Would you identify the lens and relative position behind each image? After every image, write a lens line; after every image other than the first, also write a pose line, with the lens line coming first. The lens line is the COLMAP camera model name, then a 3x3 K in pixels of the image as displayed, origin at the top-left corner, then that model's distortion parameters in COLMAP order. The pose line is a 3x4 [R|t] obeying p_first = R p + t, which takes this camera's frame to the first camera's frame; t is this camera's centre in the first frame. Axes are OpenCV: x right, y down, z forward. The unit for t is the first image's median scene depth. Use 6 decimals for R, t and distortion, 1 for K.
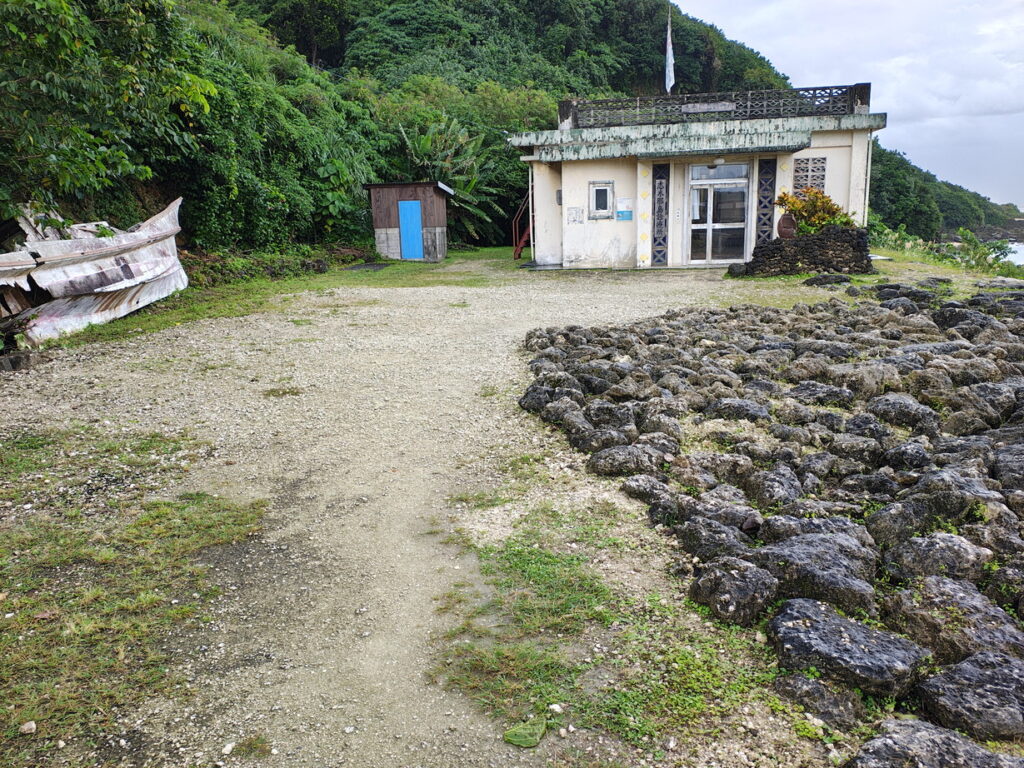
lens RADIAL K [[747.9, 0, 510.5], [0, 747.9, 388.0], [0, 0, 1]] dist [0.056903, -0.103257]
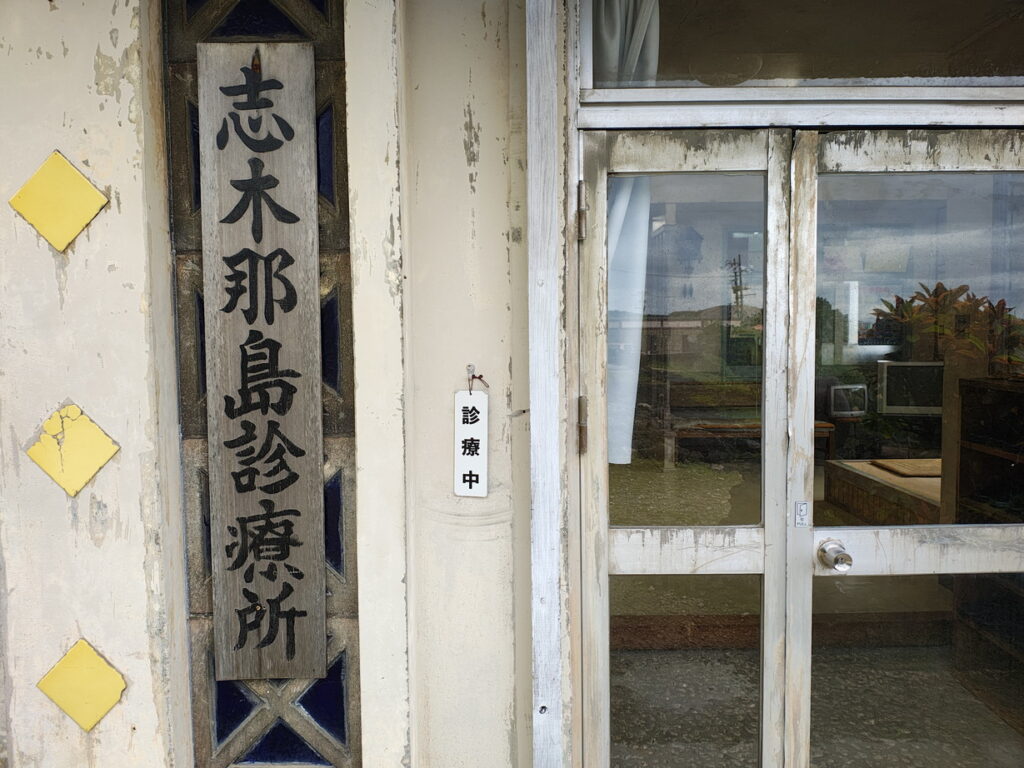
lens RADIAL K [[747.9, 0, 513.5], [0, 747.9, 383.3], [0, 0, 1]] dist [0.056903, -0.103257]
pose [[0.985773, 0.007903, 0.167898, 0.209969], [0.018107, 0.988089, -0.152817, -0.219521], [-0.167106, 0.153683, 0.973888, 0.894892]]
